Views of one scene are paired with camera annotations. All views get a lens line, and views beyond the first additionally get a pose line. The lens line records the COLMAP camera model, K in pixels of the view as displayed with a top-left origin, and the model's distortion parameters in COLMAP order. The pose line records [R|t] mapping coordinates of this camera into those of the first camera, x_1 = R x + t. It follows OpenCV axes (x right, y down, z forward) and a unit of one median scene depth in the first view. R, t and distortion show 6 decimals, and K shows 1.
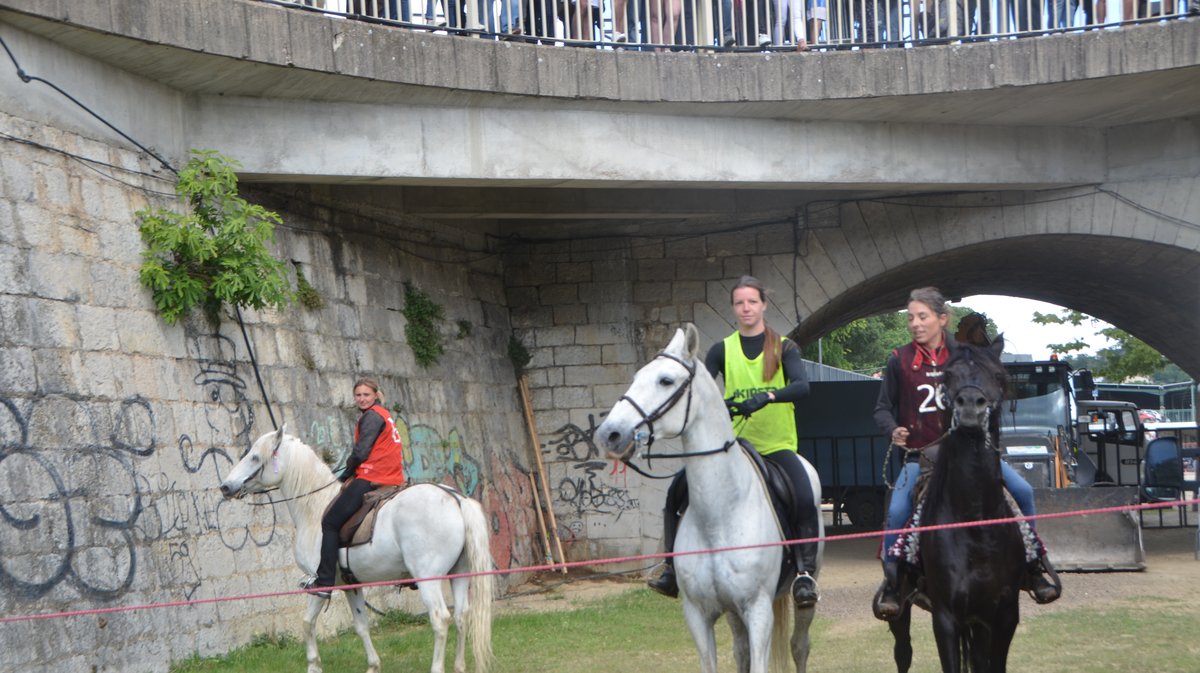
lens RADIAL K [[1744.3, 0, 600.0], [0, 1744.3, 336.5], [0, 0, 1]] dist [0.099768, 0.639194]
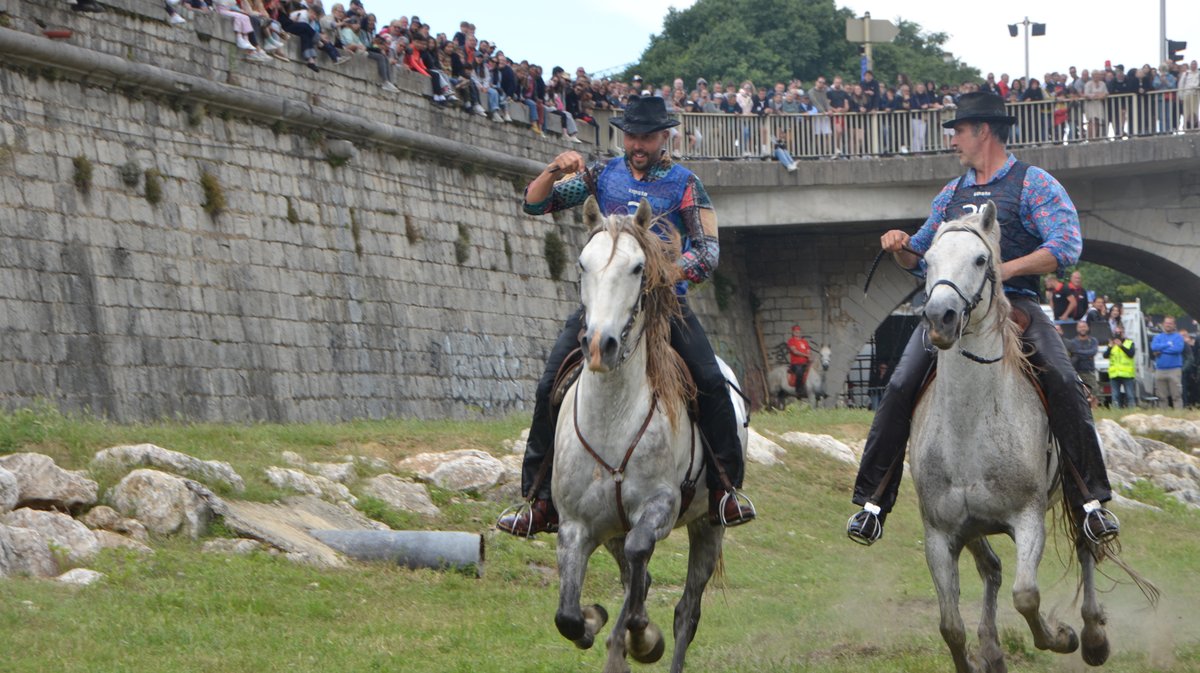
lens RADIAL K [[3524.0, 0, 600.0], [0, 3524.0, 336.5], [0, 0, 1]] dist [0.808275, 0.300911]
pose [[0.999446, 0.016878, 0.028696, -0.390756], [-0.018121, 0.998885, 0.043599, -0.137126], [-0.027928, -0.044095, 0.998637, -3.246576]]
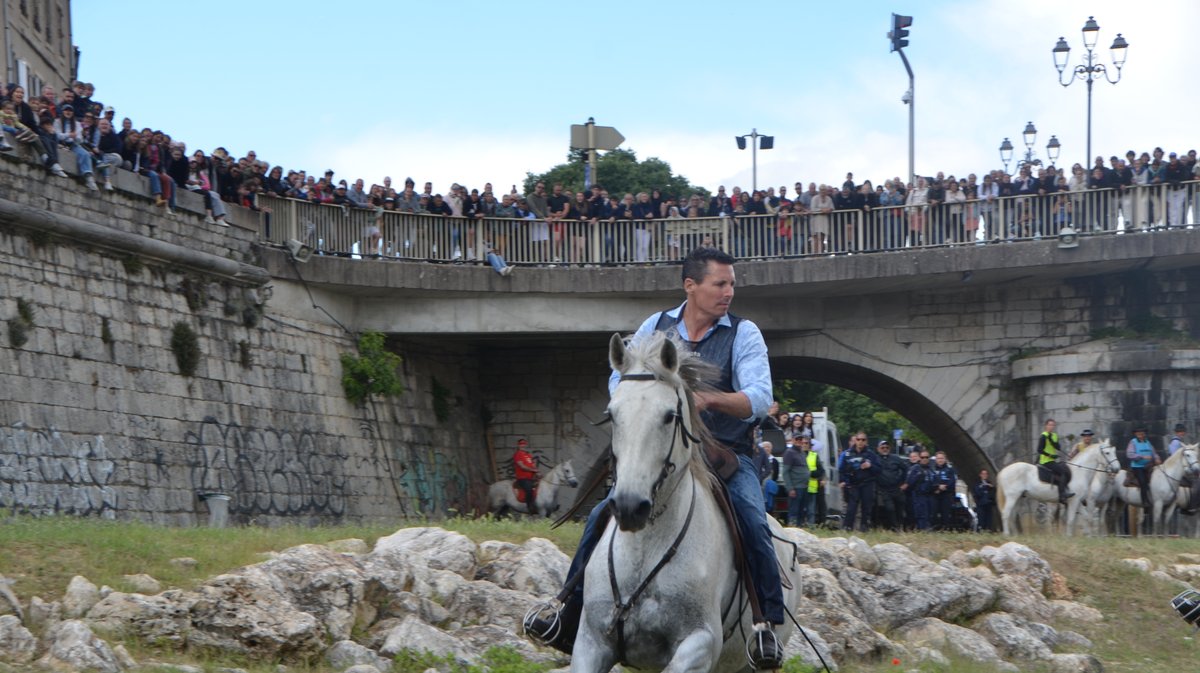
lens RADIAL K [[2697.2, 0, 597.6], [0, 2697.2, 468.6], [0, 0, 1]] dist [0.482474, 1.022092]
pose [[0.998816, 0.031363, 0.037175, -0.044371], [-0.032949, 0.998539, 0.042831, -0.070697], [-0.035777, -0.044005, 0.998390, -2.138767]]
